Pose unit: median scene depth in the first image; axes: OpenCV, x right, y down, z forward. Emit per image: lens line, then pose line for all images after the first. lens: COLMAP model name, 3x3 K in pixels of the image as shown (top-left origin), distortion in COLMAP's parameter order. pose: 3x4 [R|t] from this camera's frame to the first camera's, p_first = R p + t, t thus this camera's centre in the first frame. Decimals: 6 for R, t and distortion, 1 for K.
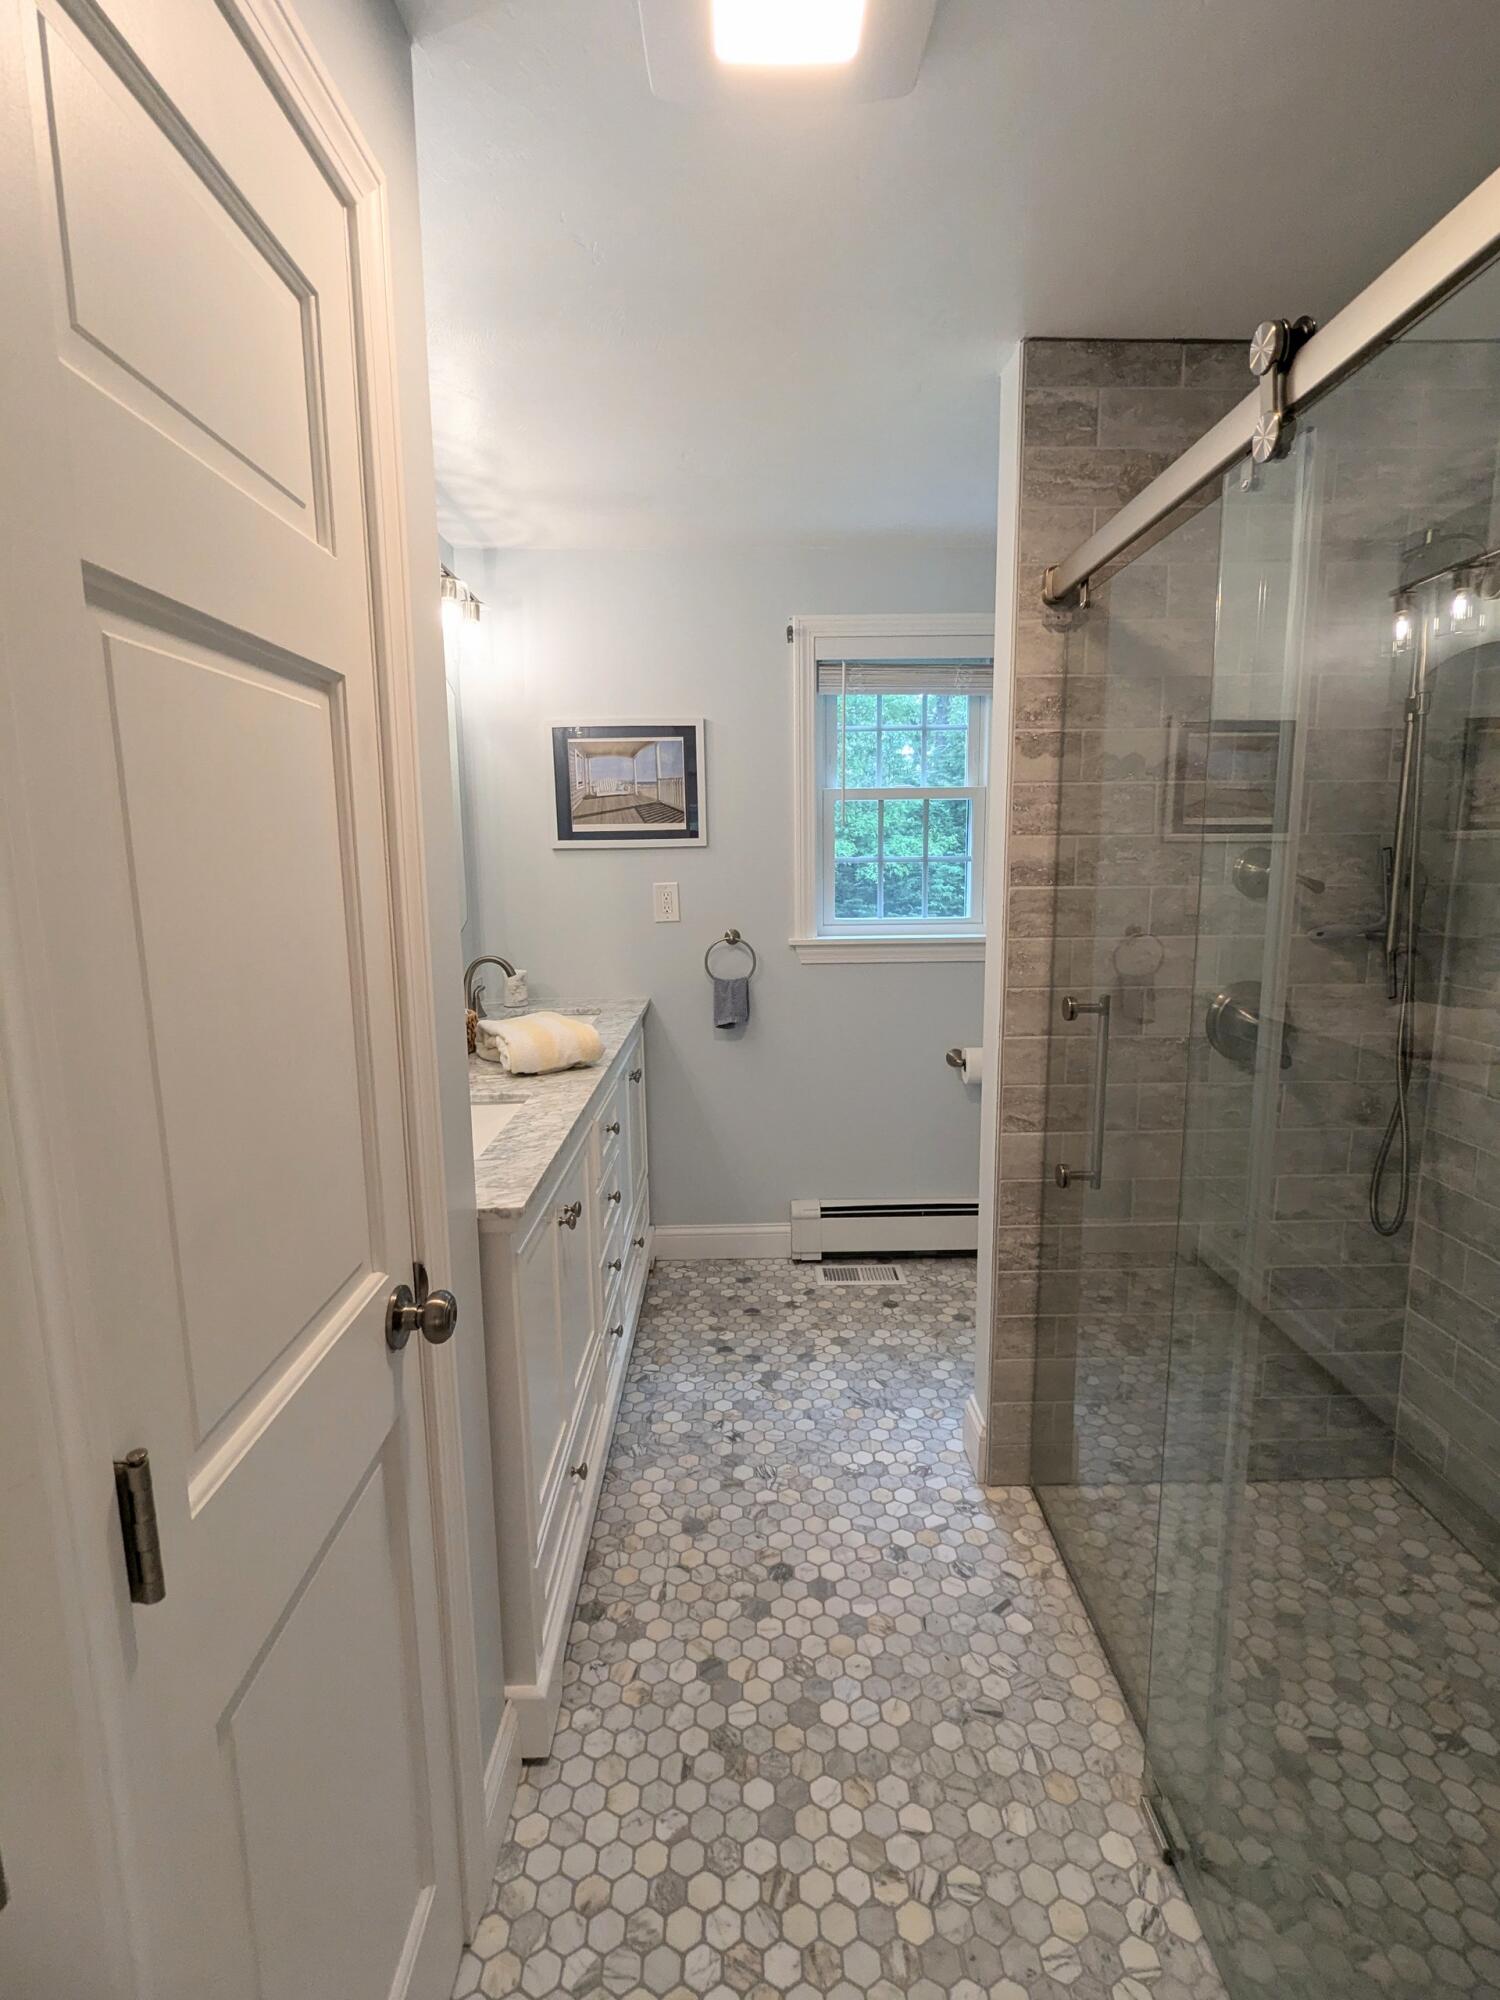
lens RADIAL K [[943.2, 0, 770.0], [0, 943.2, 1004.9], [0, 0, 1]] dist [0.001366, -0.000382]
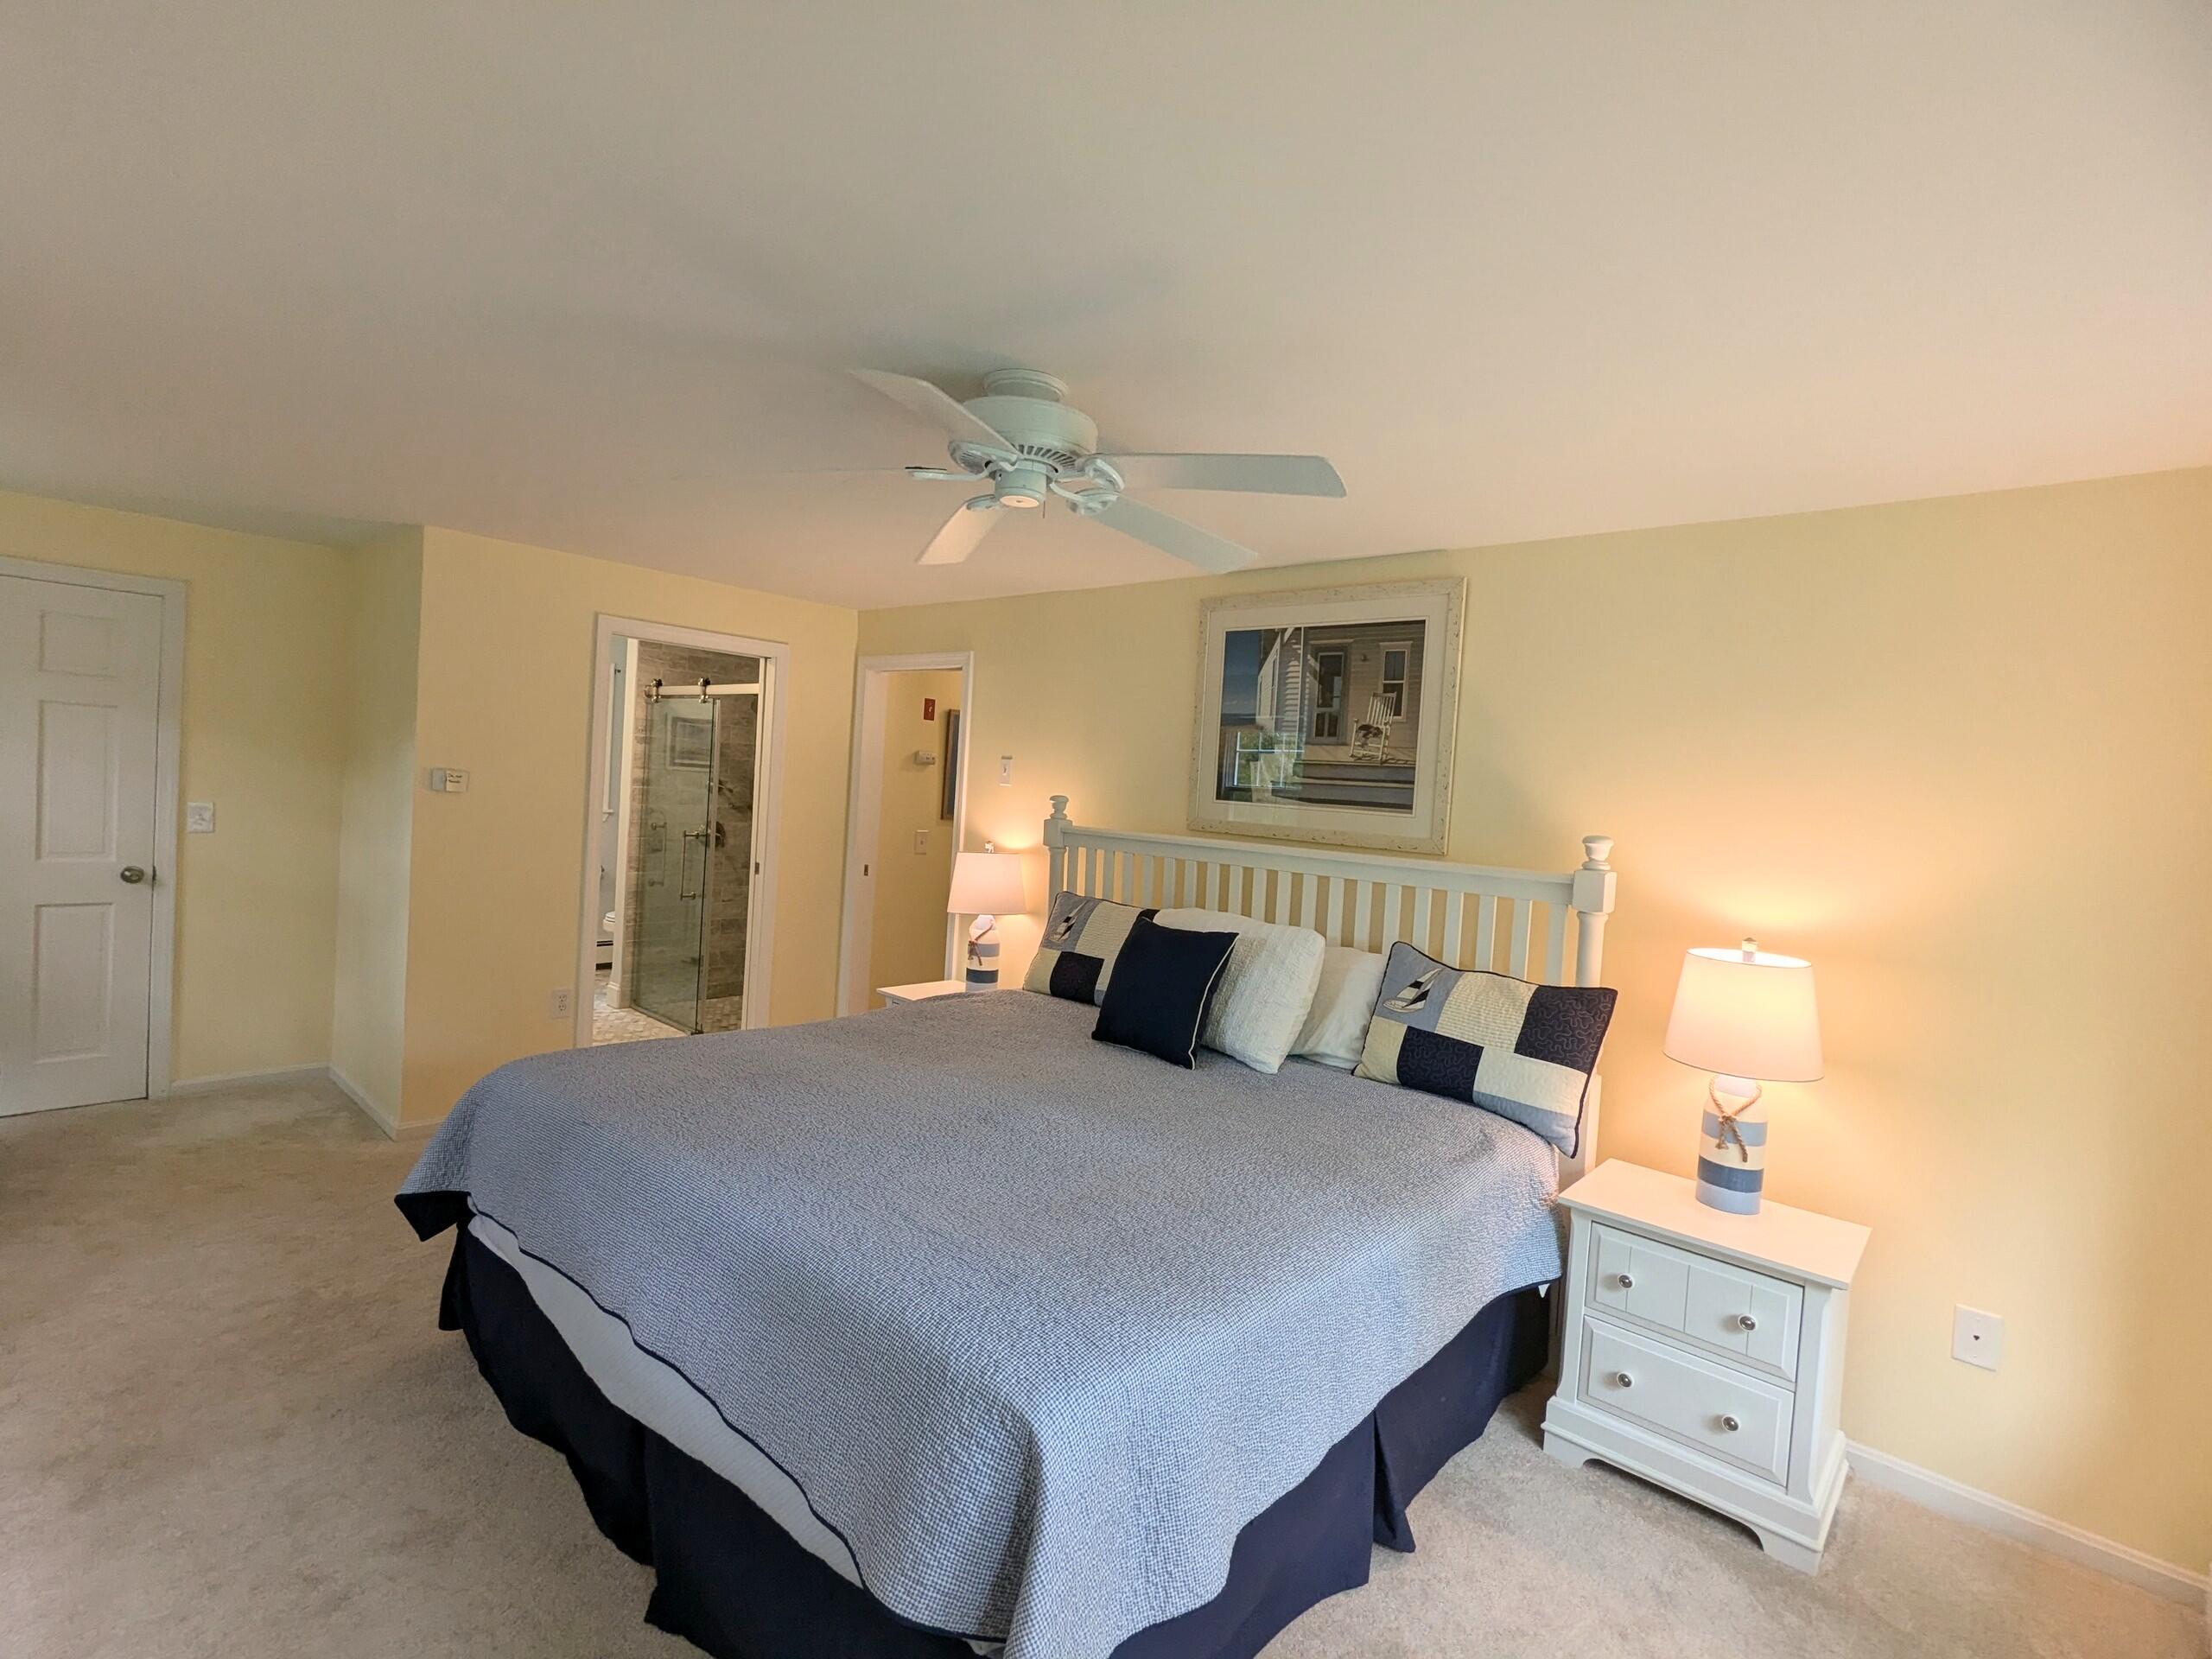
lens RADIAL K [[1047.4, 0, 1109.9], [0, 1047.4, 819.5], [0, 0, 1]] dist [-0.000072, -0.000513]
pose [[0.683621, 0.026341, 0.729362, -0.771801], [0.046227, 0.995779, -0.079291, 0.213392], [-0.728372, 0.087921, 0.679518, -1.598573]]
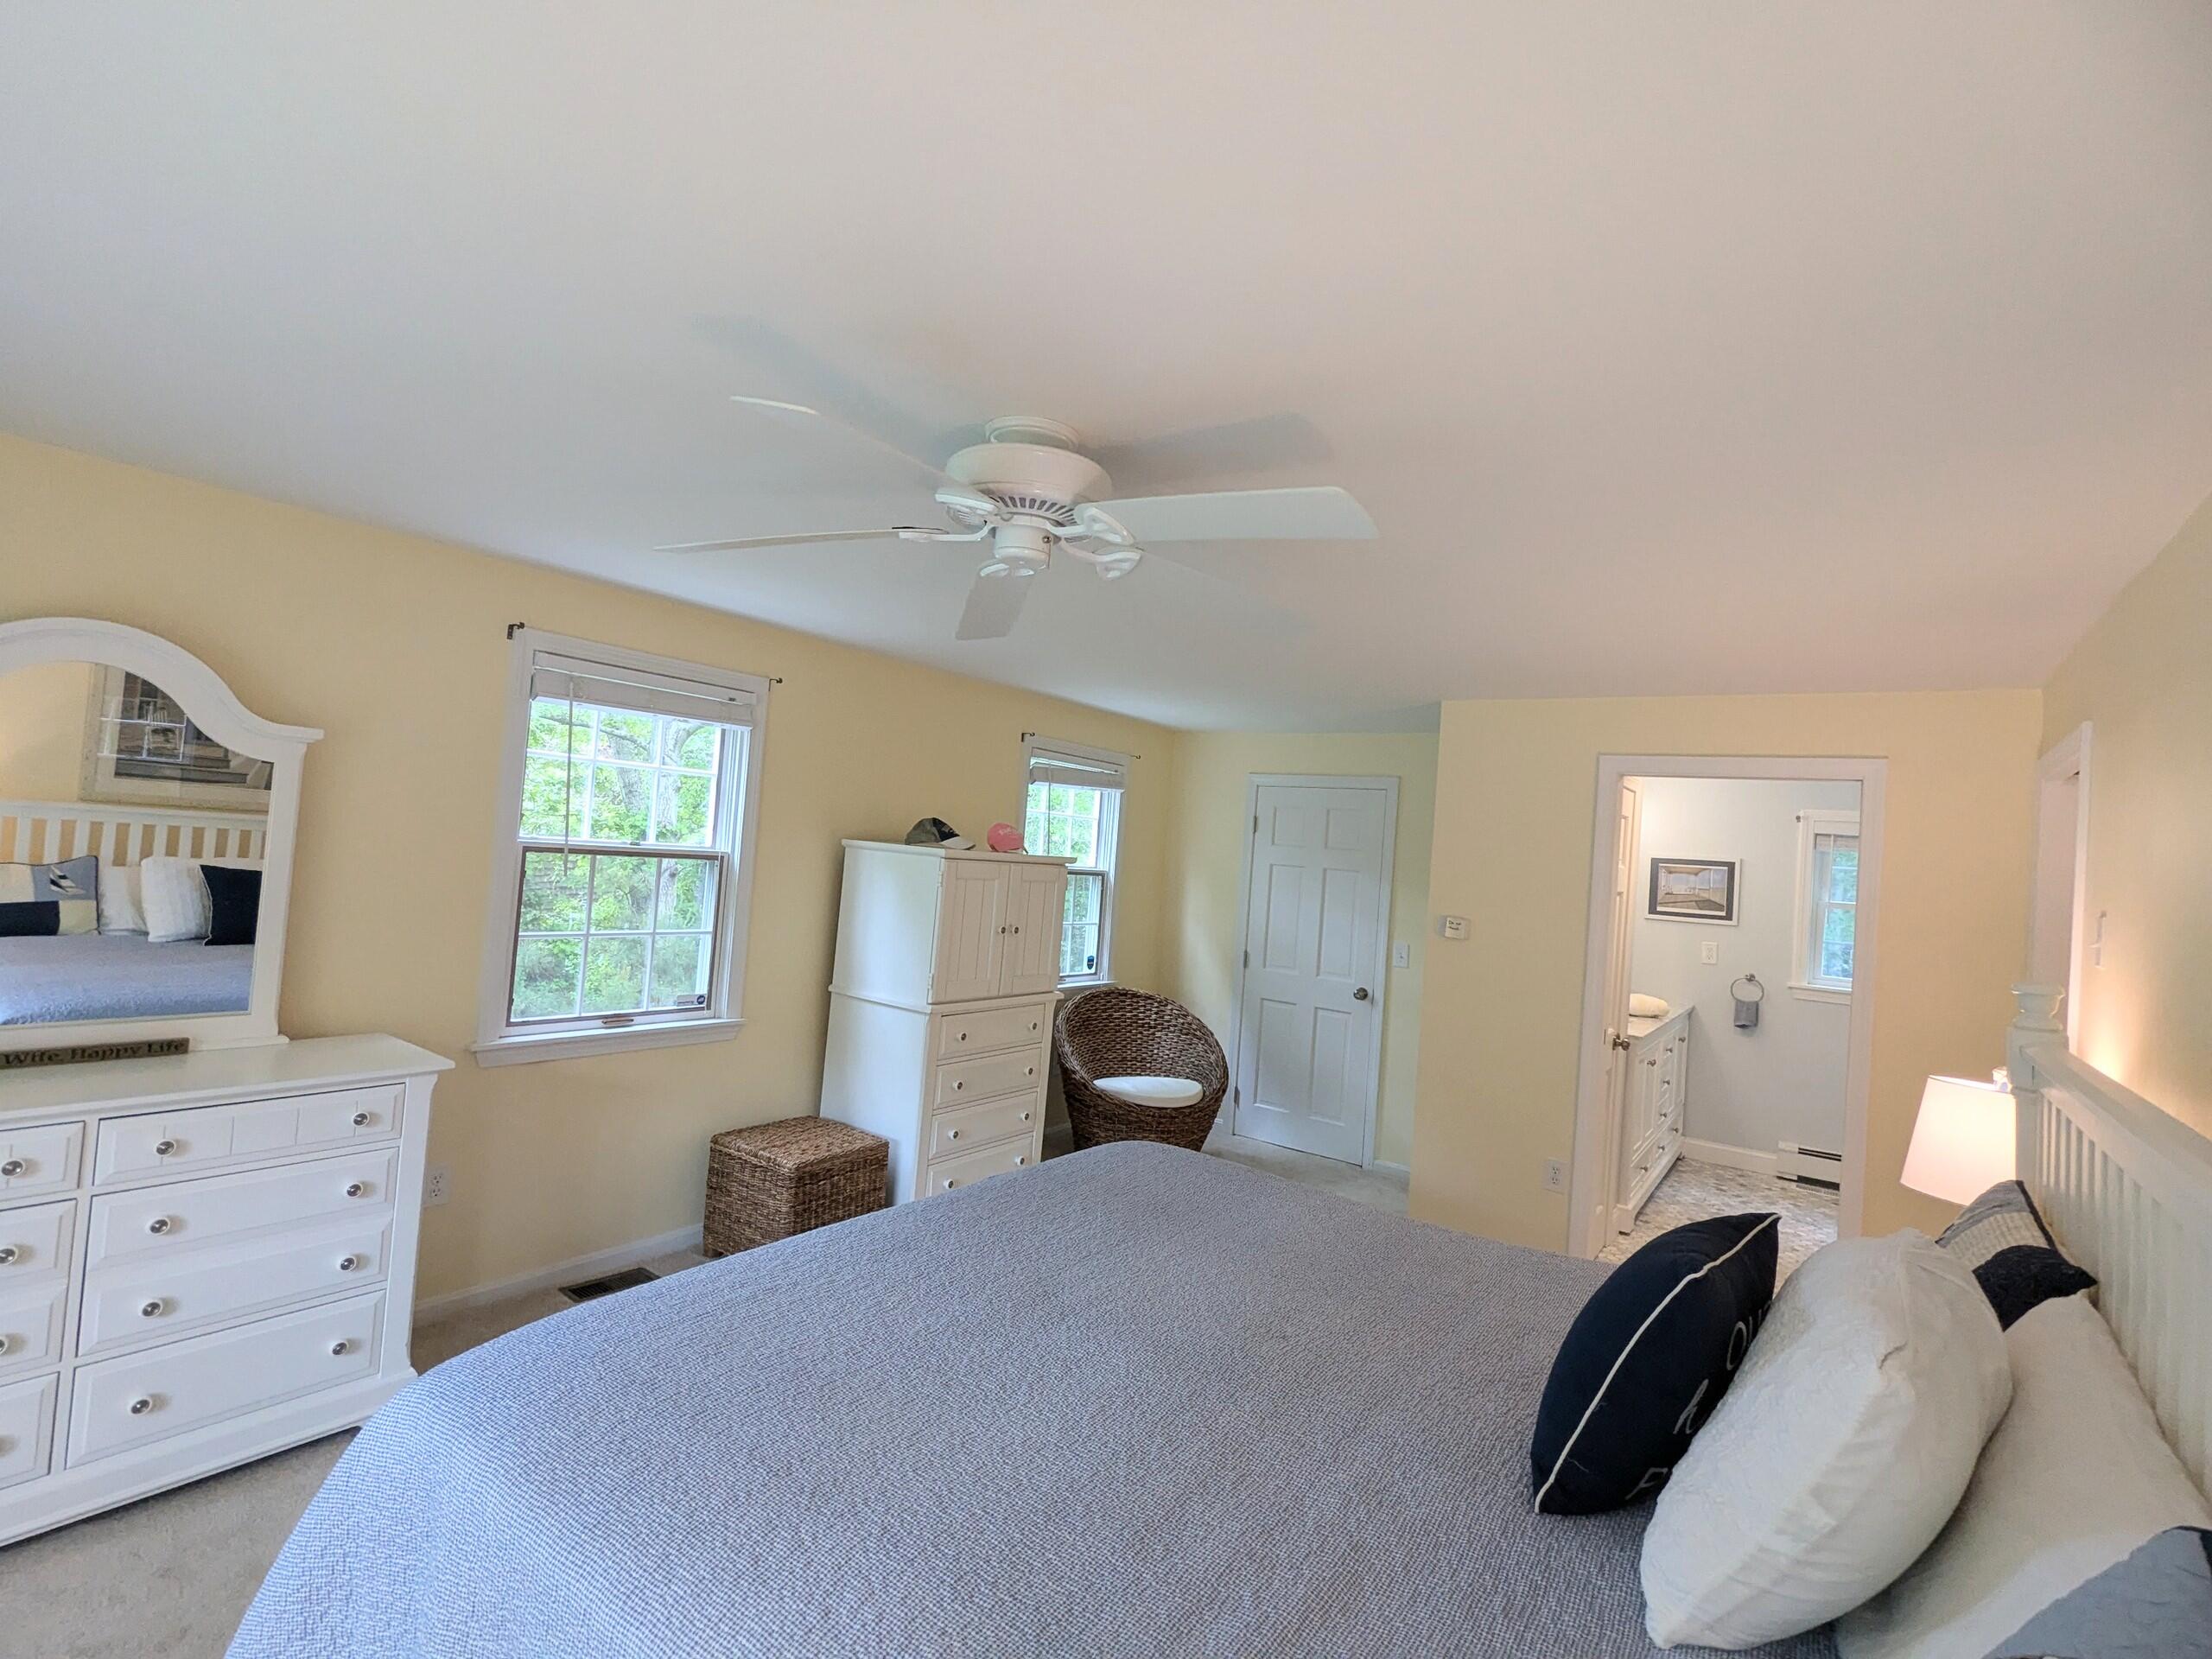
lens RADIAL K [[1047.4, 0, 1109.9], [0, 1047.4, 819.5], [0, 0, 1]] dist [-0.000072, -0.000513]
pose [[0.791571, 0.050056, -0.609023, 0.221302], [-0.177042, 0.972680, -0.150163, 0.171026], [0.584869, 0.226687, 0.778808, -1.509927]]
